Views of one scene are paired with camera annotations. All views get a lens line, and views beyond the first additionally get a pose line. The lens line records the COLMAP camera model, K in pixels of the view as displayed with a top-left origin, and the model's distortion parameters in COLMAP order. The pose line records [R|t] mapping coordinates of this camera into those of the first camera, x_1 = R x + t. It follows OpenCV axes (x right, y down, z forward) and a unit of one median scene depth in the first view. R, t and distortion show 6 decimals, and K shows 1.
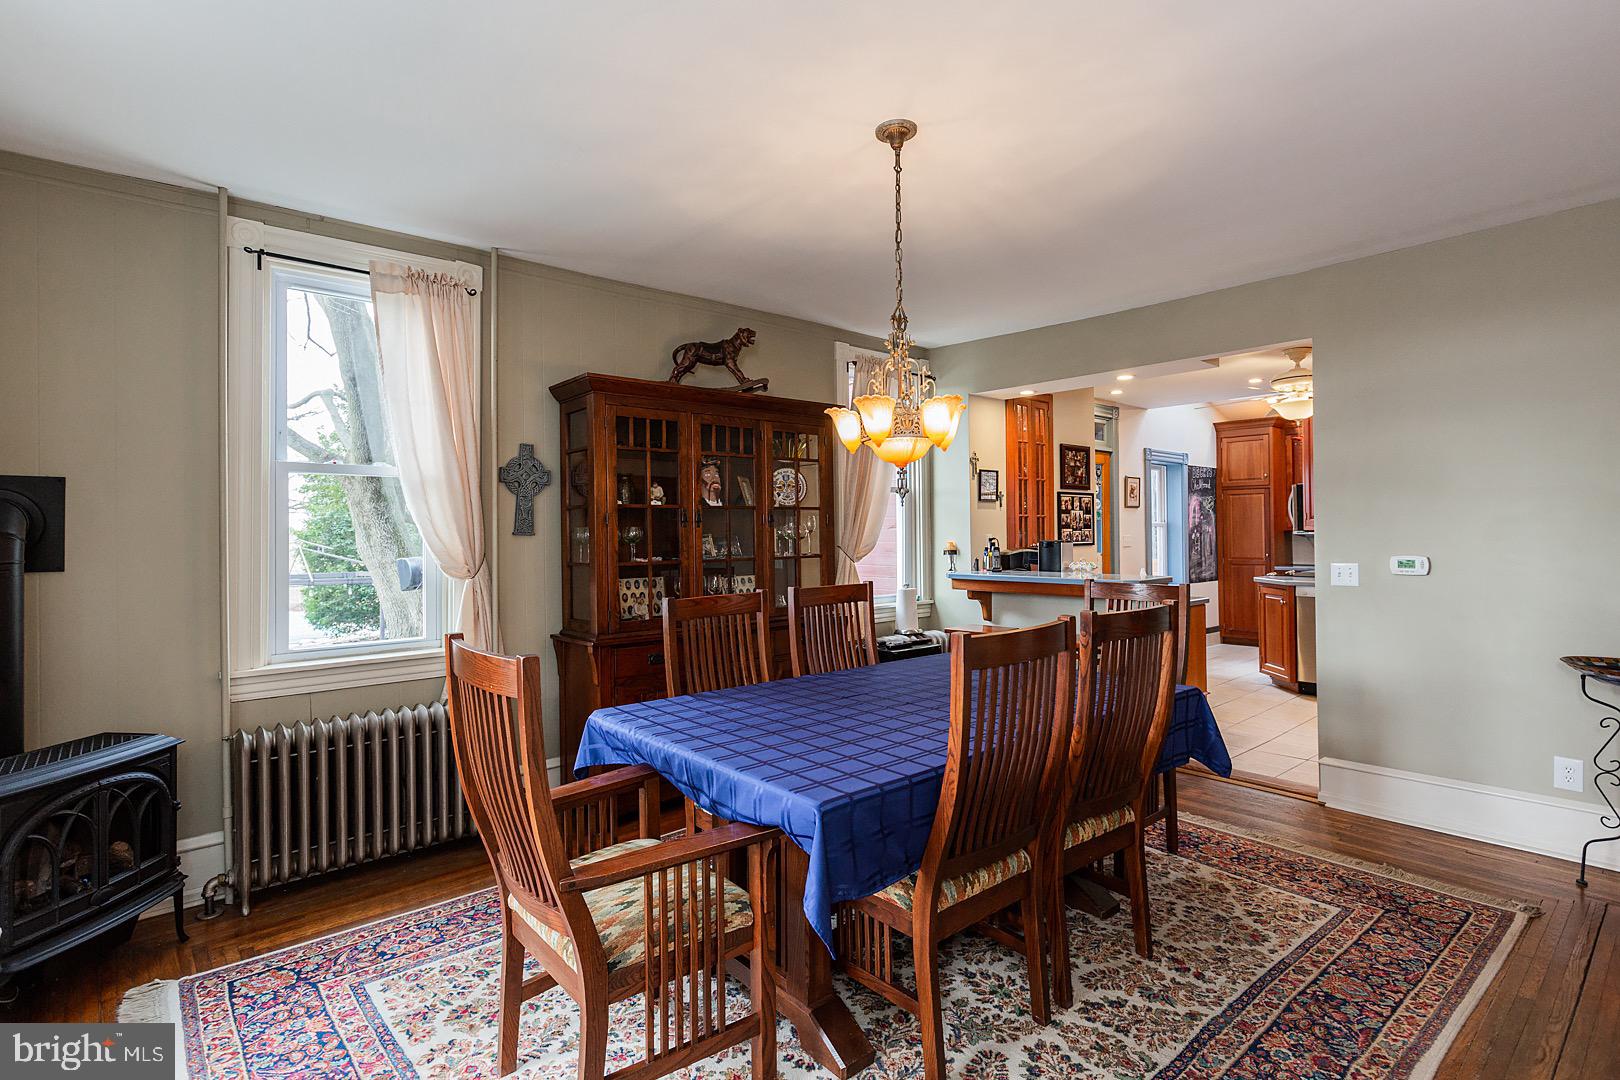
lens RADIAL K [[782.3, 0, 806.2], [0, 782.3, 530.2], [0, 0, 1]] dist [0.000426, -0.000632]
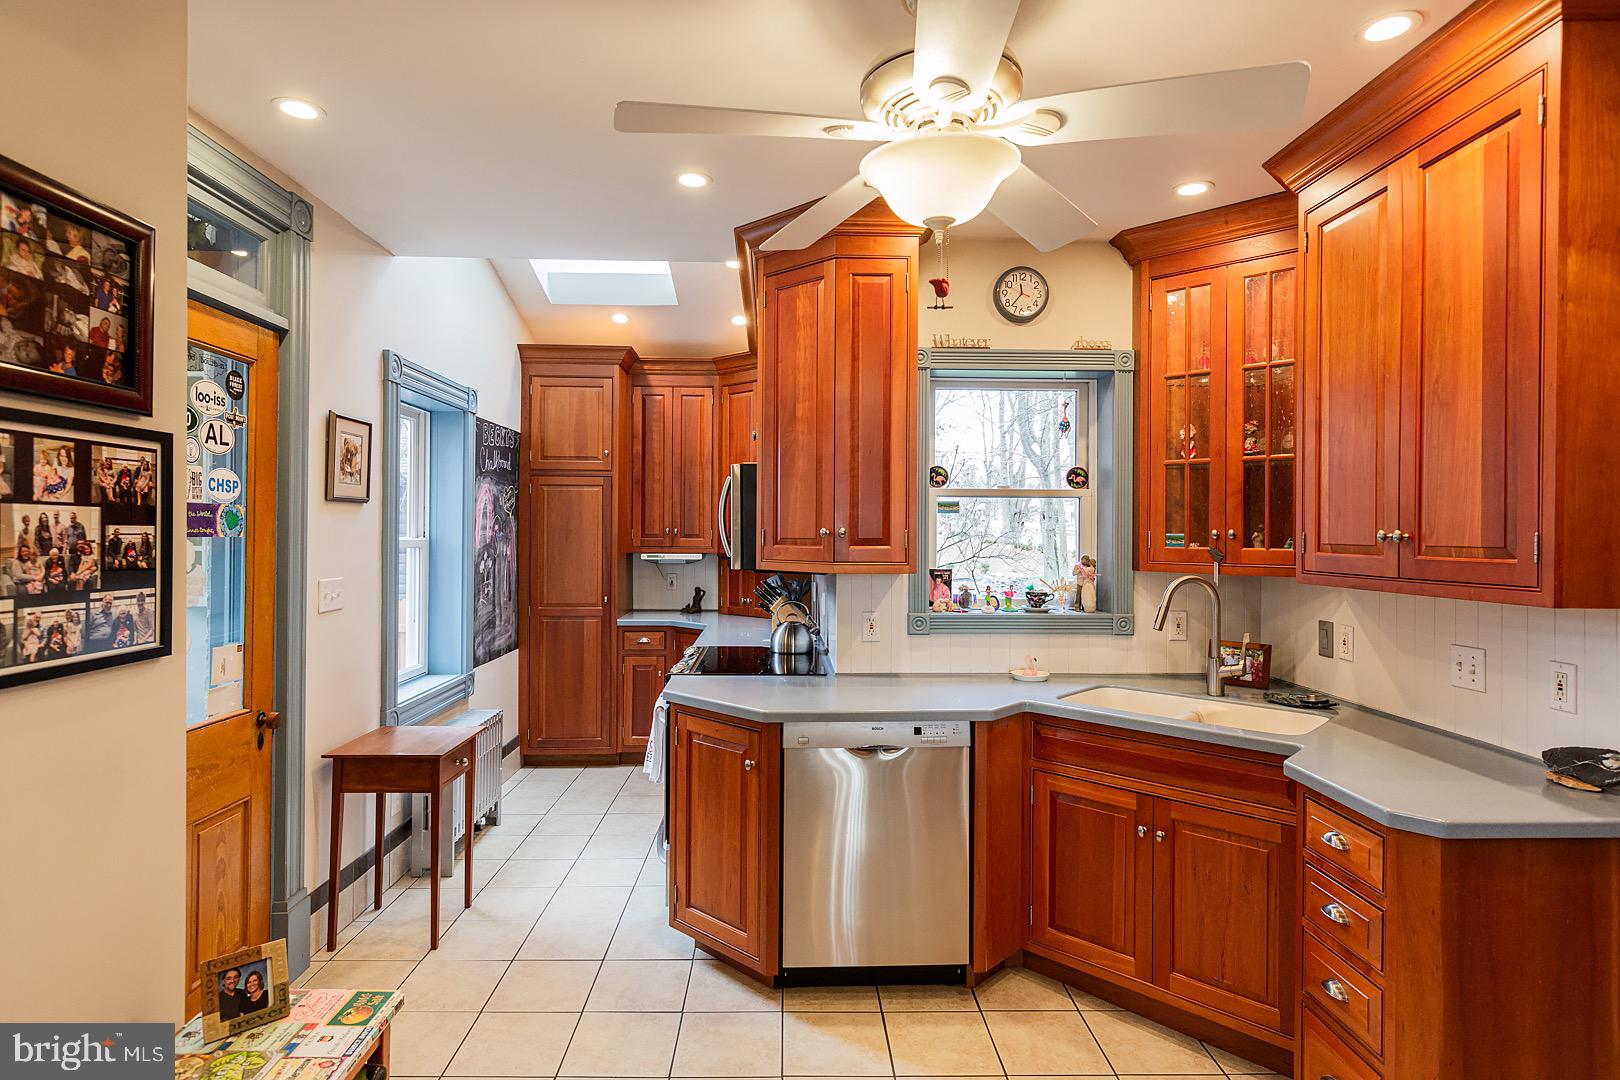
lens RADIAL K [[842.8, 0, 804.2], [0, 842.8, 528.8], [0, 0, 1]] dist [0.002328, 0.000711]
pose [[0.631481, 0.017600, 0.775192, 0.221983], [-0.018801, 0.999796, -0.007383, -0.015558], [-0.775164, -0.009912, 0.631683, 0.527694]]
